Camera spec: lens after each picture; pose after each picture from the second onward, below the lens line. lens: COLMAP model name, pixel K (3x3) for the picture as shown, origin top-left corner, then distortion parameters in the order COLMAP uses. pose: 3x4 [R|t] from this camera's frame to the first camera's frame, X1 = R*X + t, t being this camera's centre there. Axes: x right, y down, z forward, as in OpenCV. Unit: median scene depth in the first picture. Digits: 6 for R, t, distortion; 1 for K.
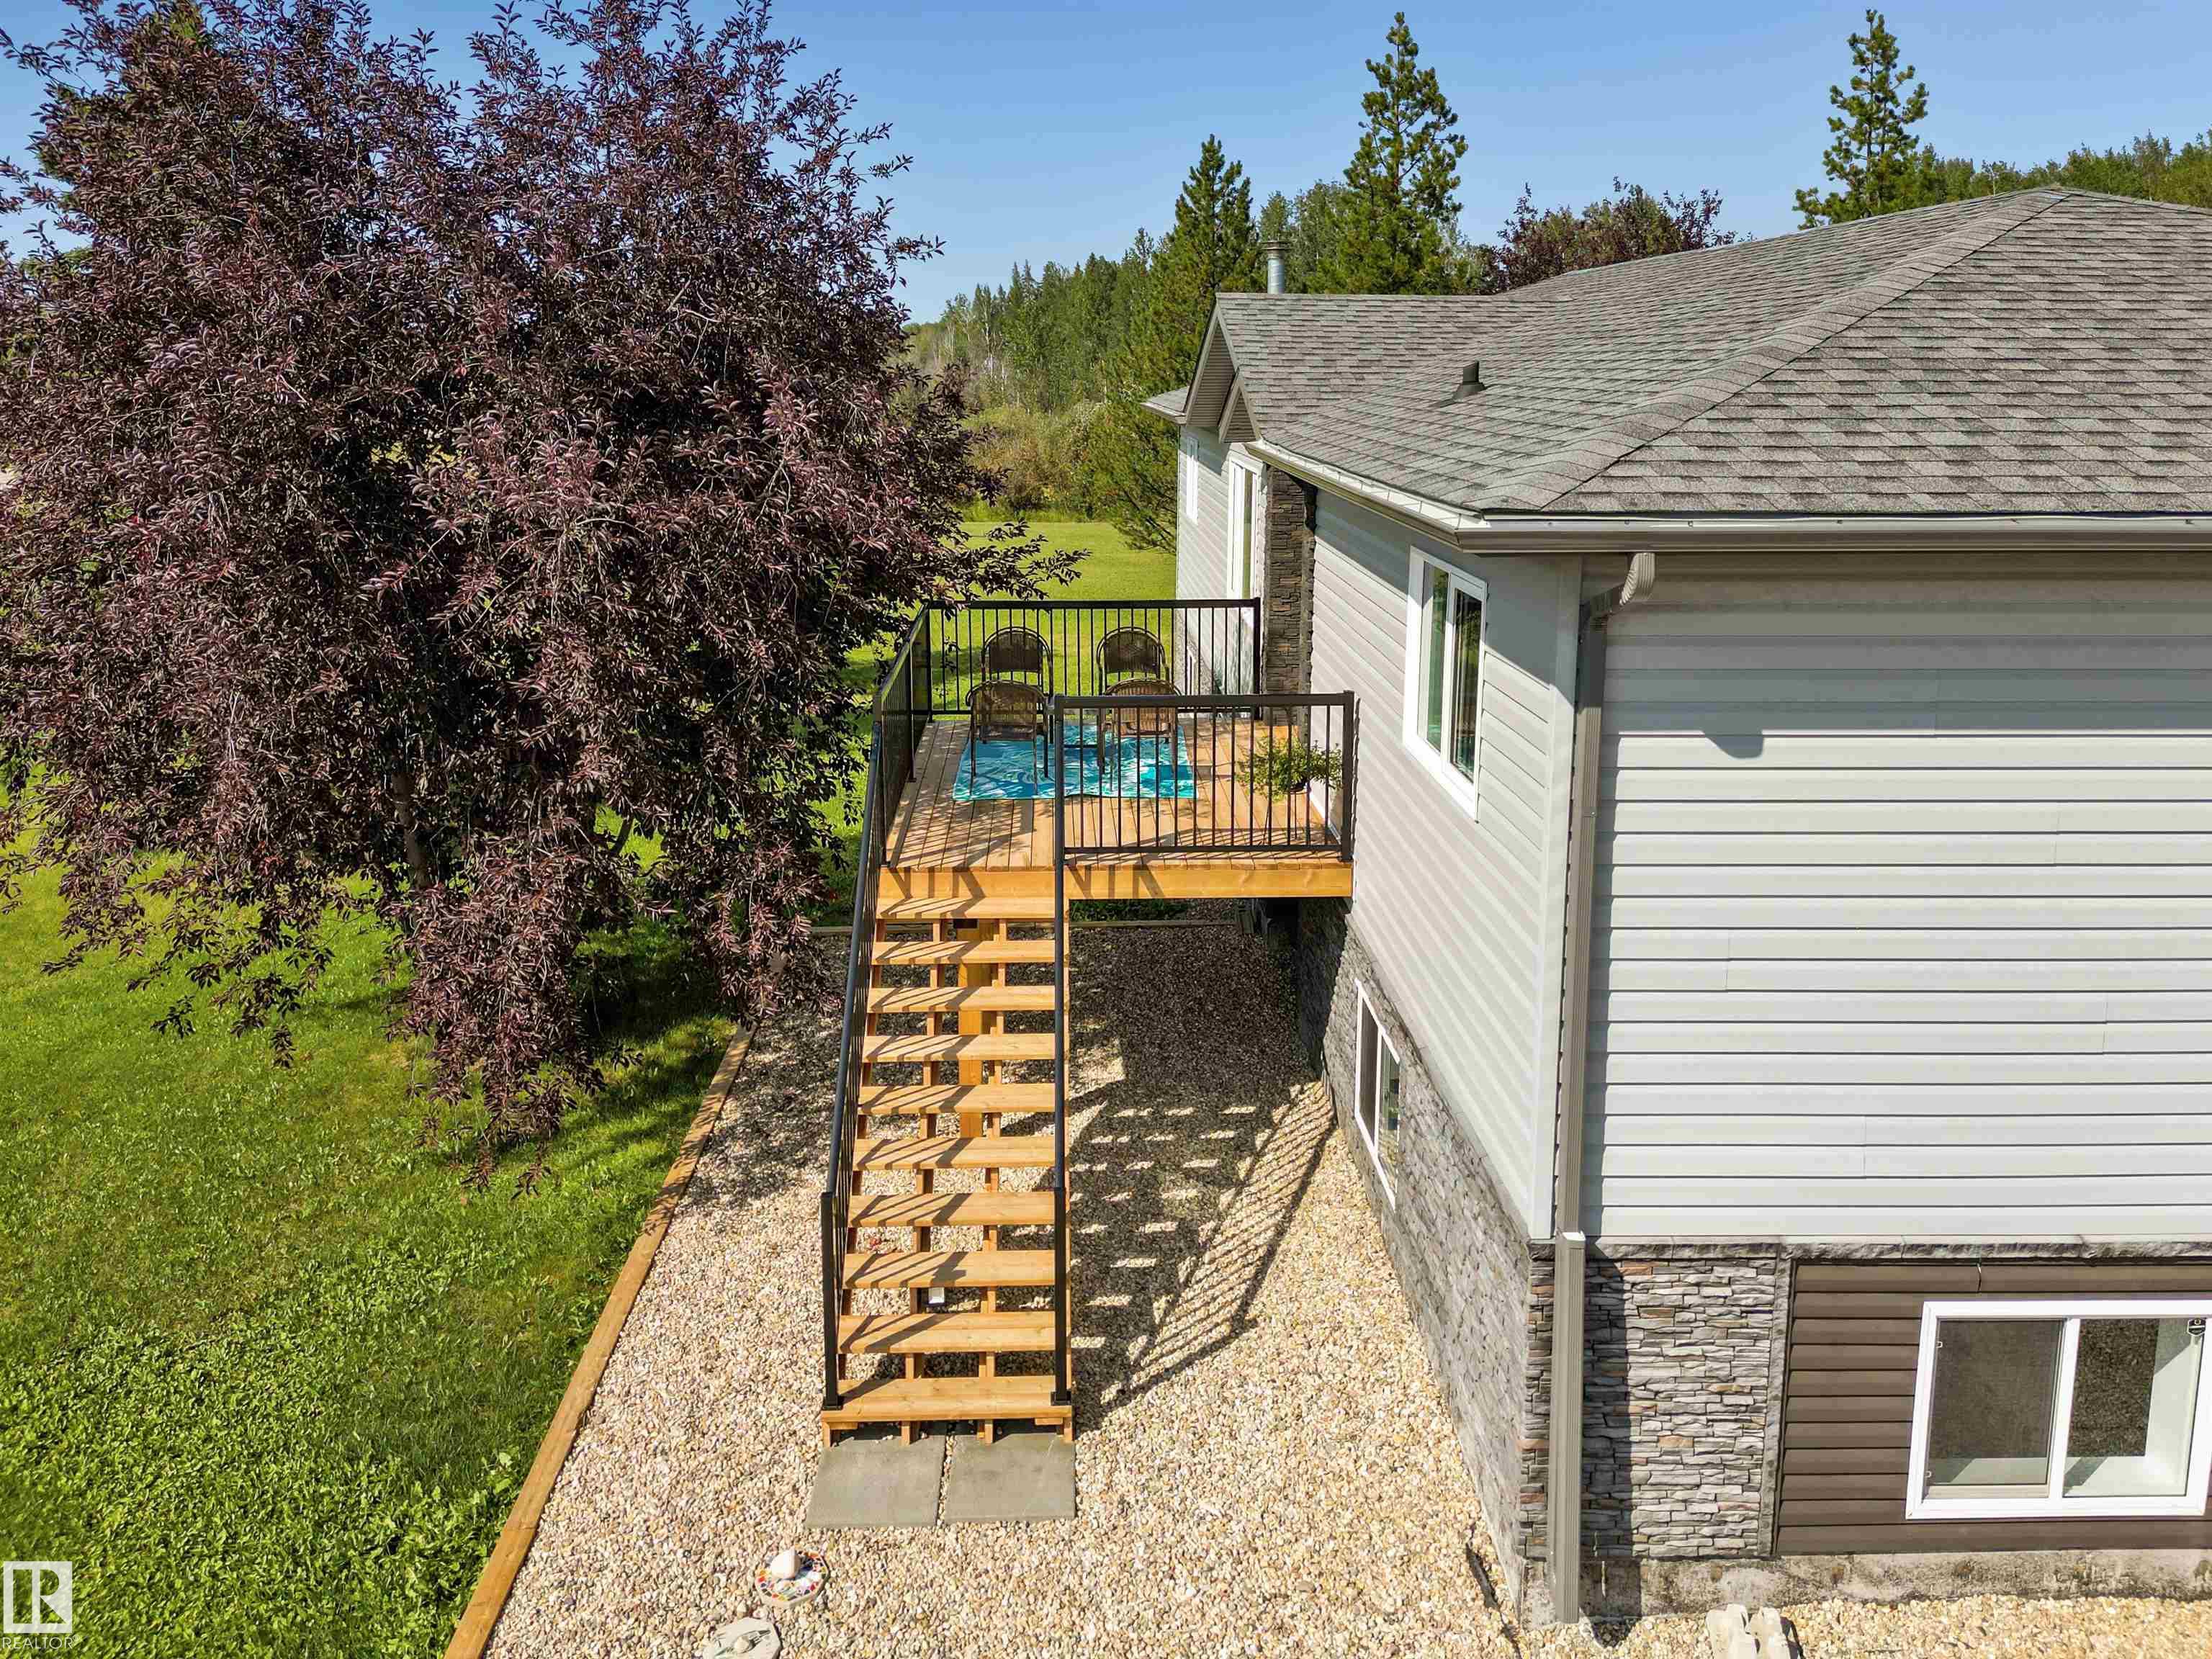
lens RADIAL K [[1623.3, 0, 1107.2], [0, 1623.3, 605.1], [0, 0, 1]] dist [0.000955, -0.001501]
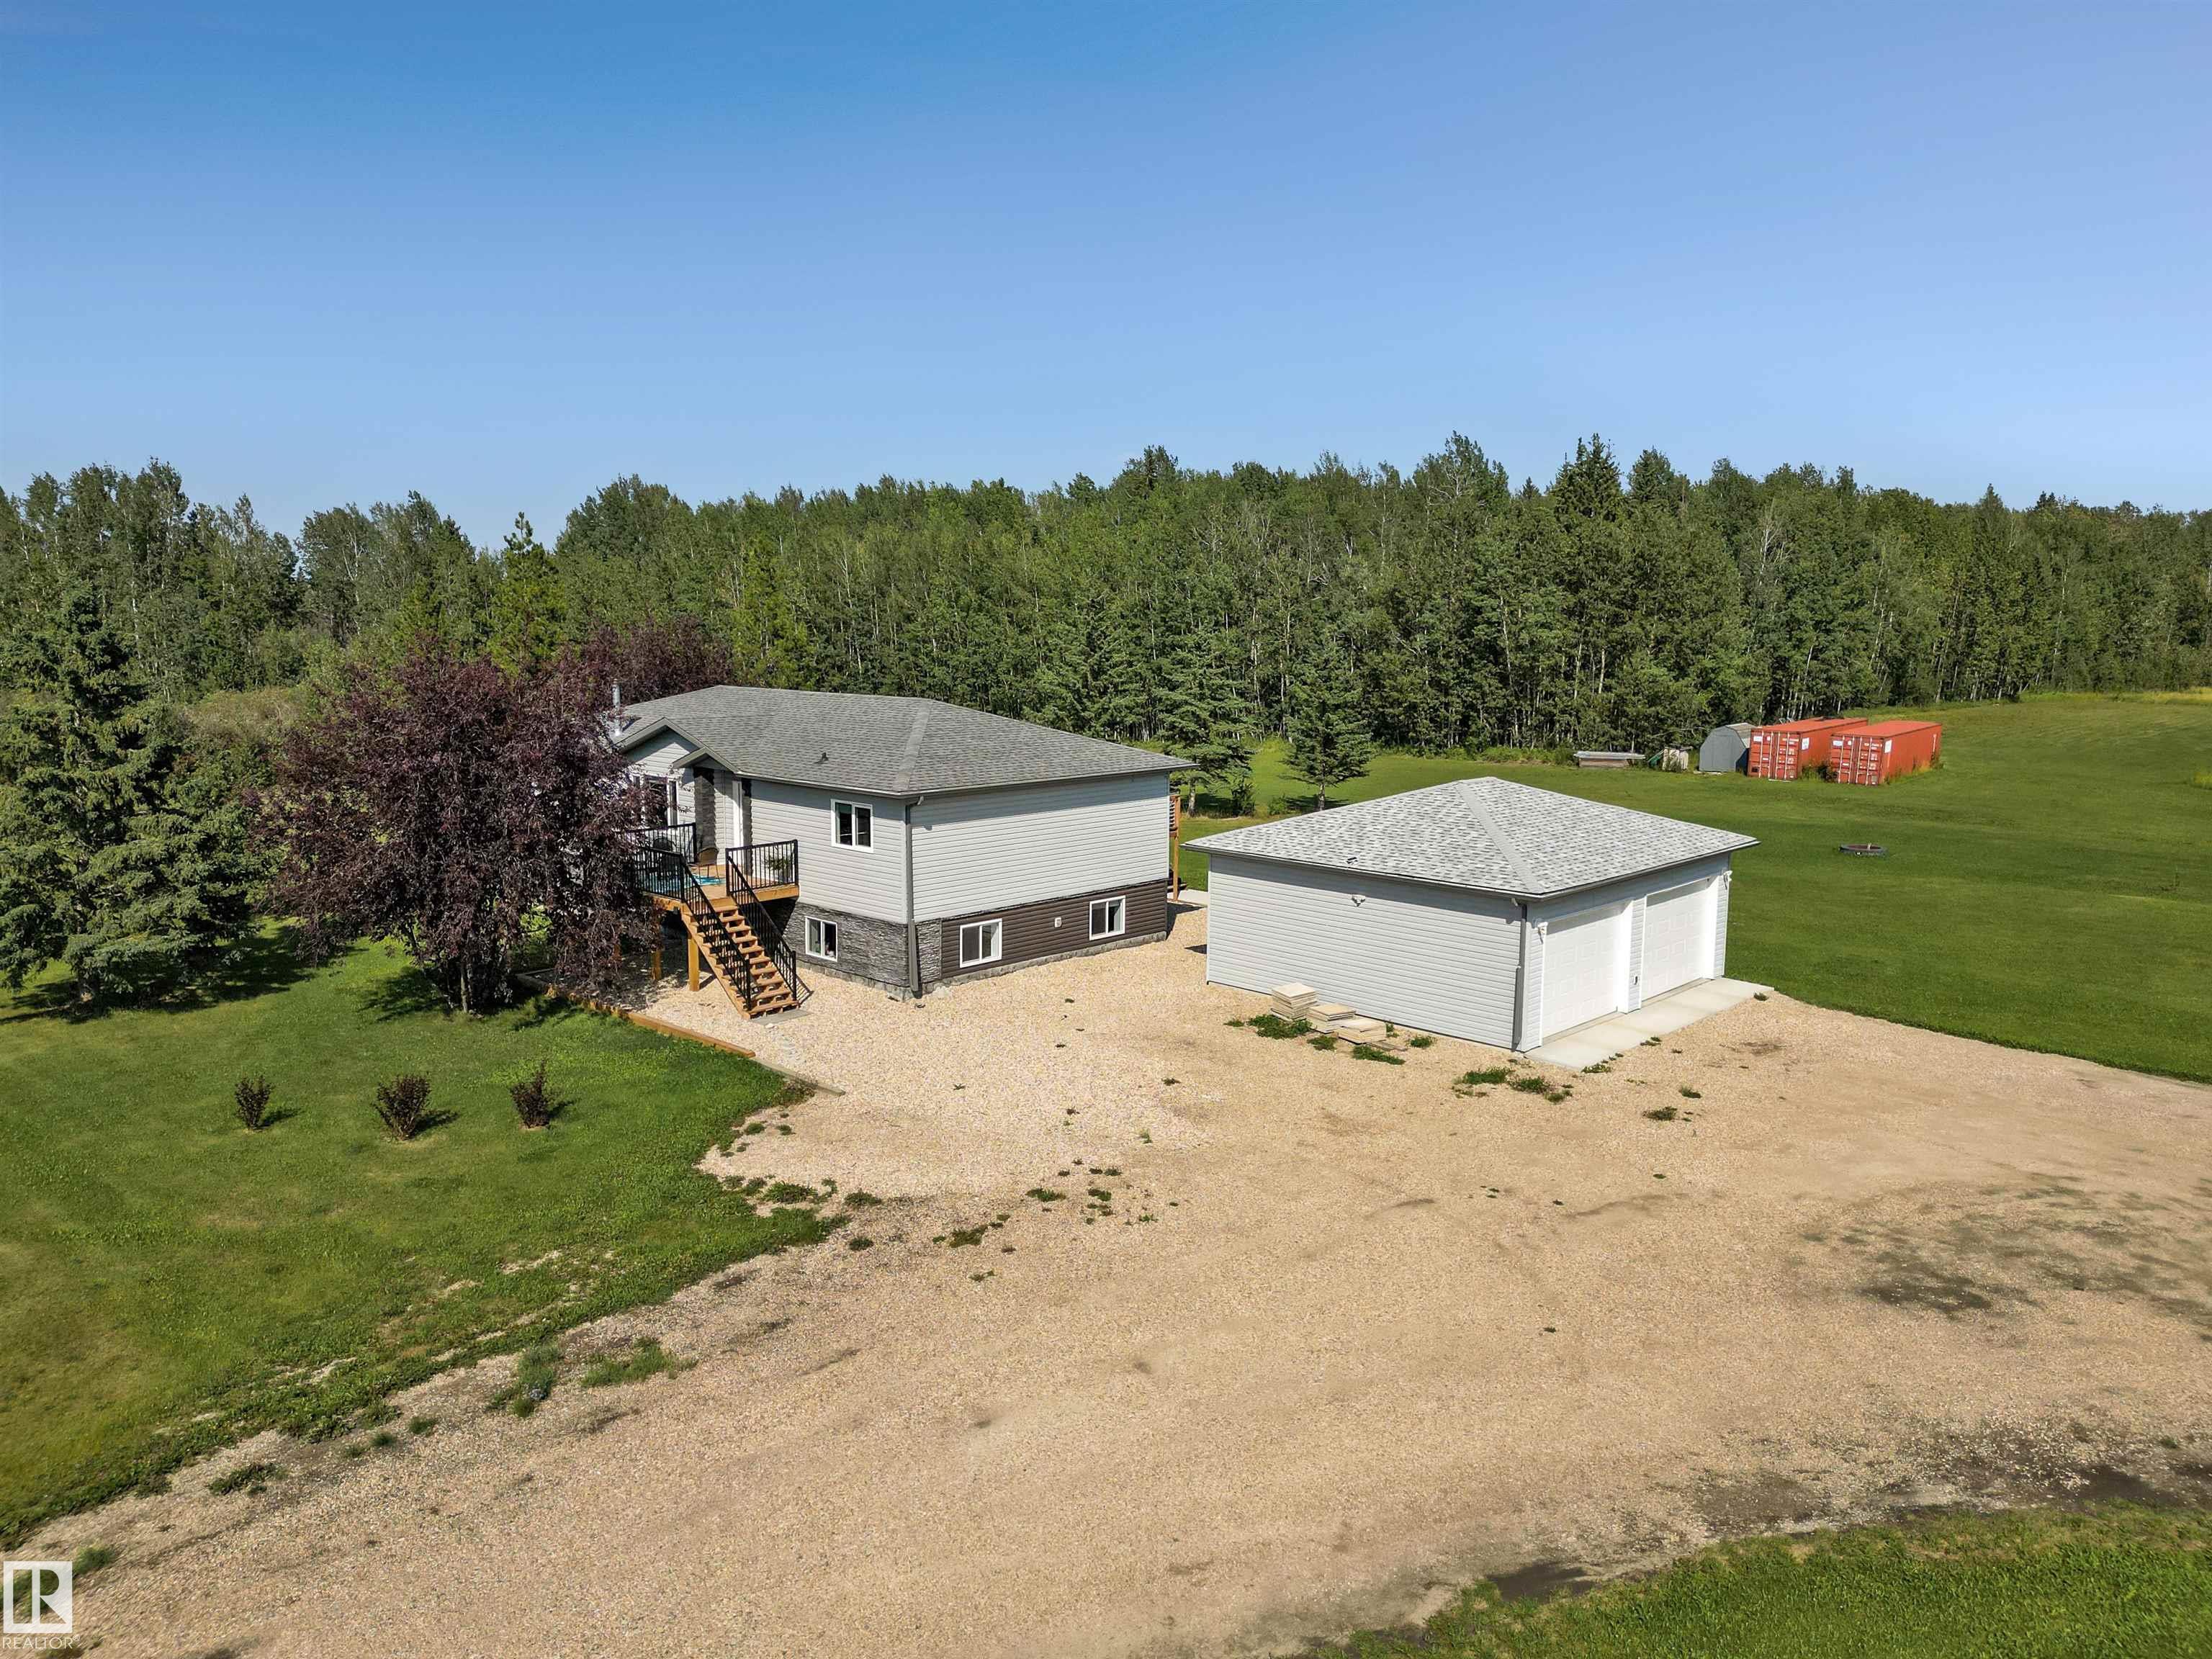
lens RADIAL K [[1516.2, 0, 1083.2], [0, 1516.2, 878.4], [0, 0, 1]] dist [0.086198, -0.088767]
pose [[0.720559, -0.111332, 0.684397, -2.602281], [0.098536, 0.993450, 0.057864, 0.005314], [-0.686357, 0.025743, 0.726809, -2.924308]]
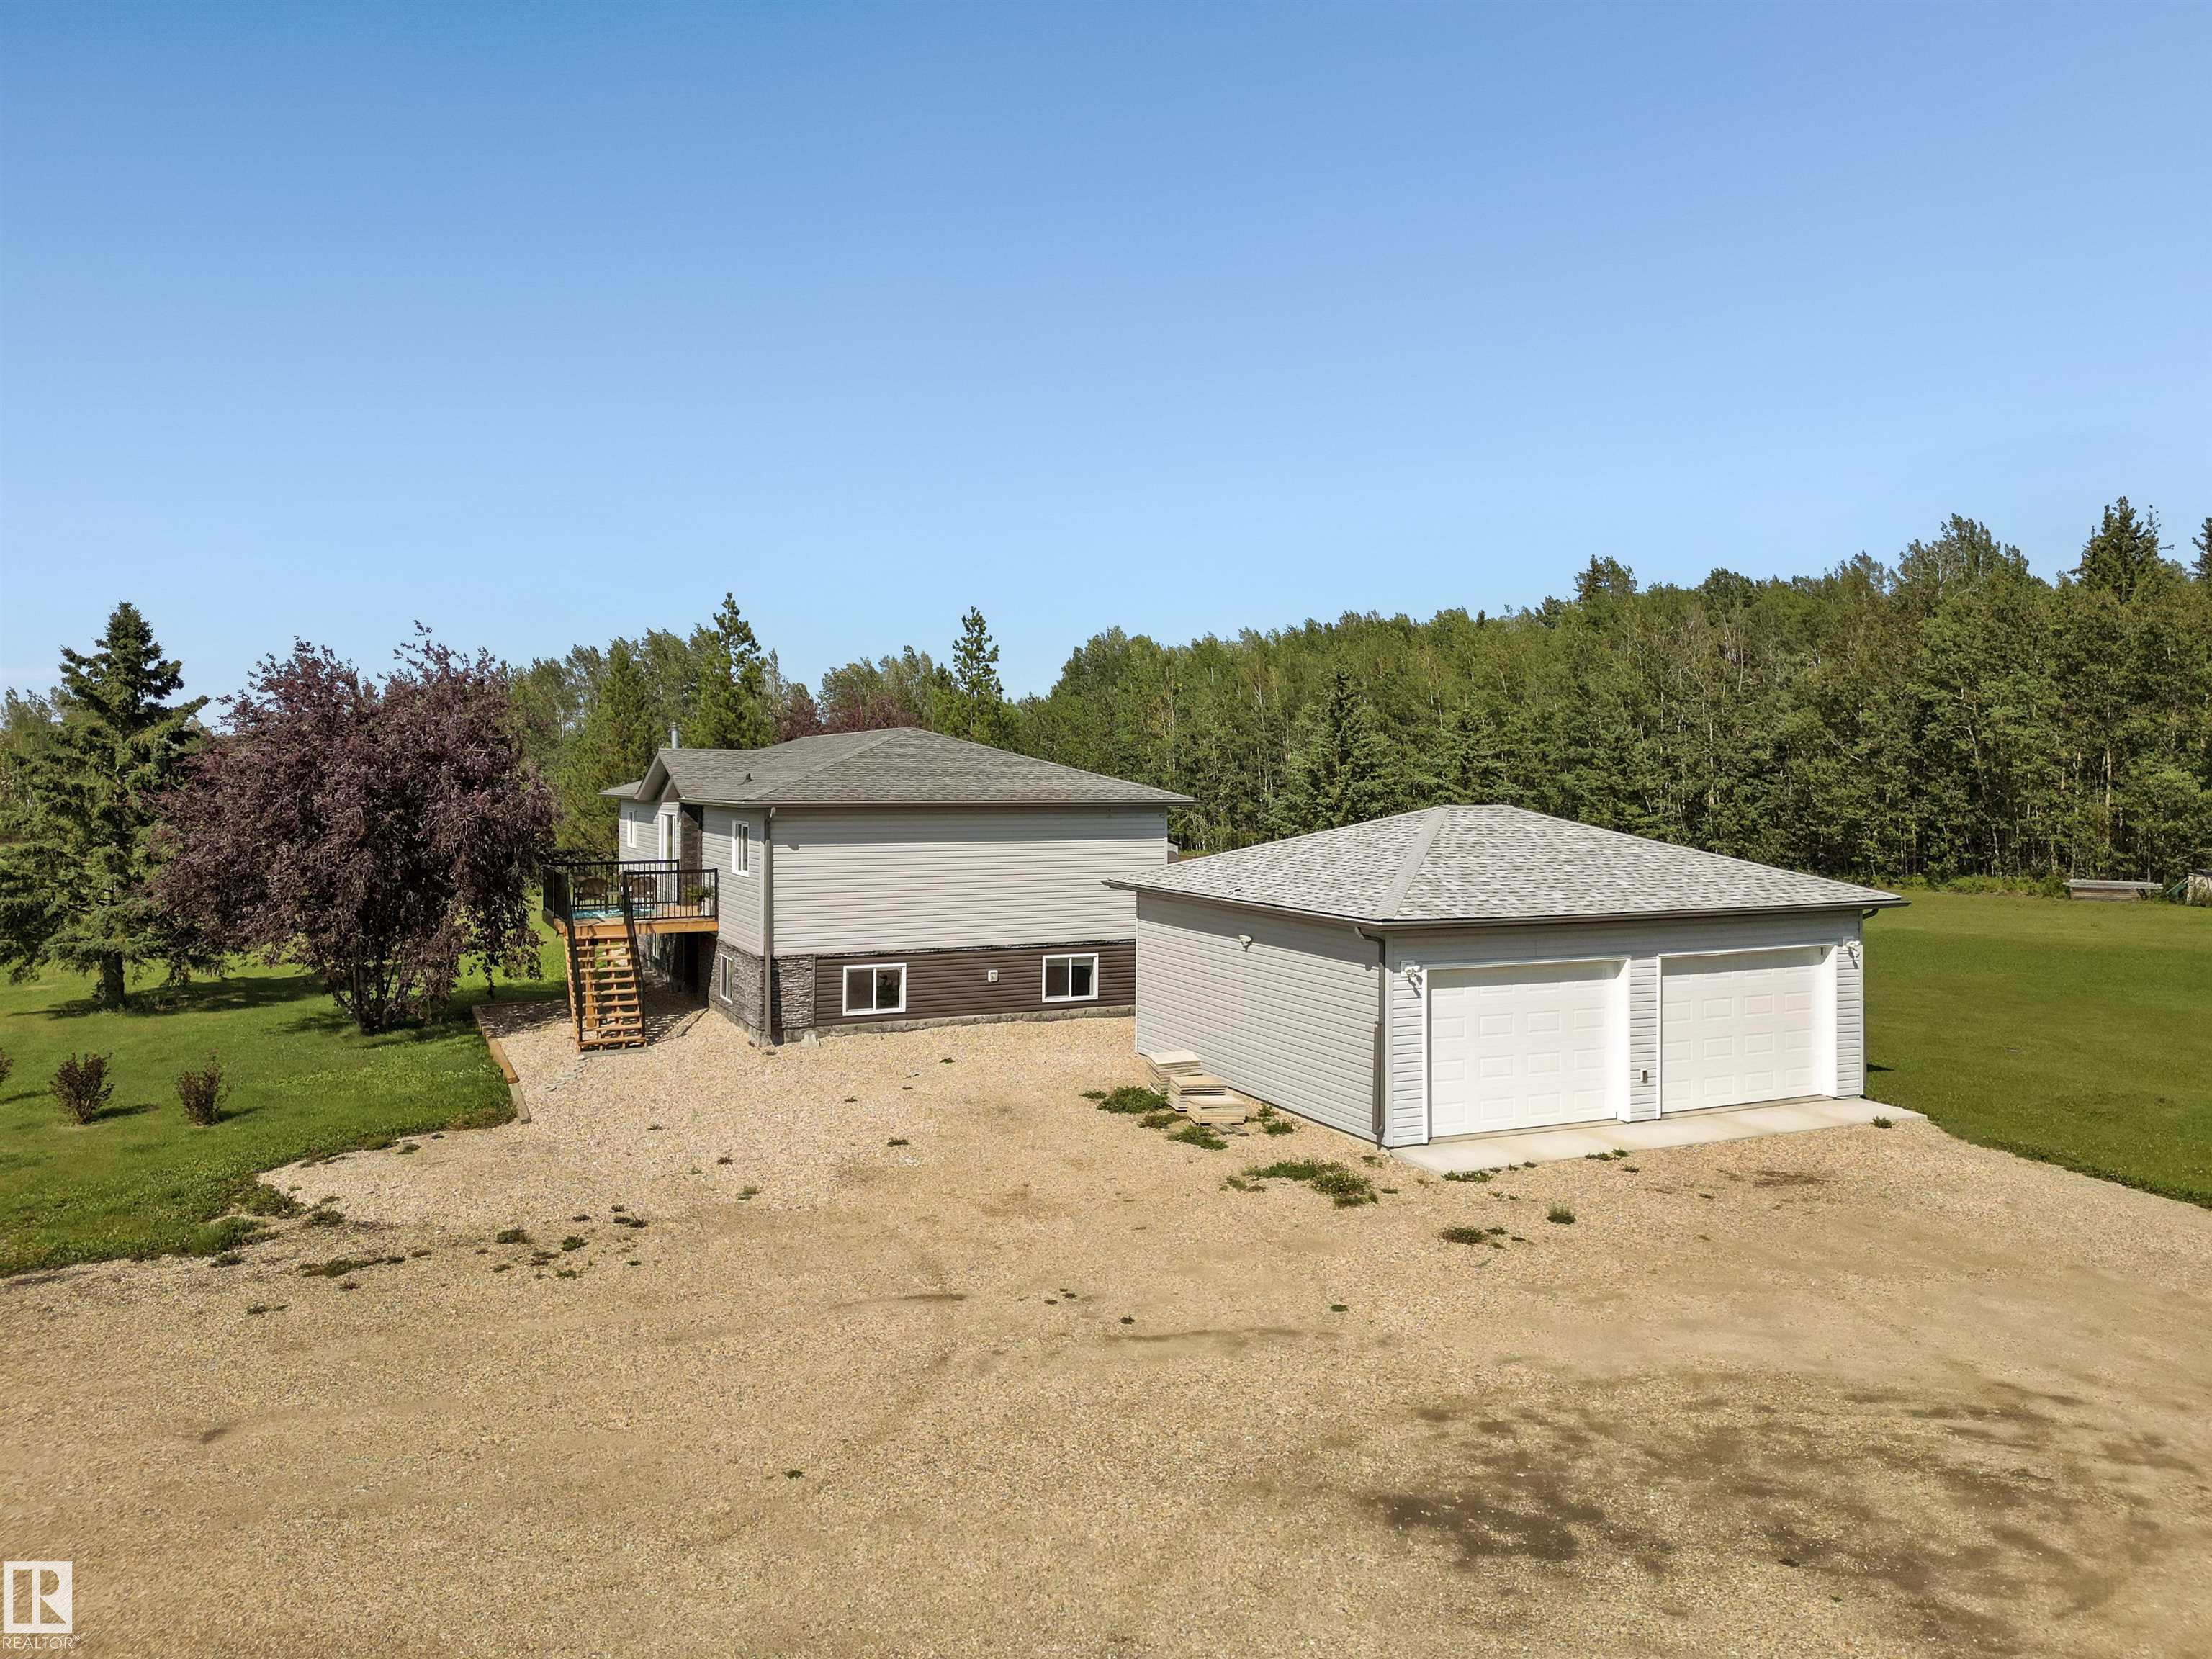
lens RADIAL K [[1537.4, 0, 1106.0], [0, 1537.4, 829.5], [0, 0, 1]] dist [0.075622, -0.074780]
pose [[0.918656, -0.006120, 0.395011, -0.552694], [0.053894, 0.992474, -0.109962, 0.541533], [-0.391365, 0.122307, 0.912072, -3.335220]]
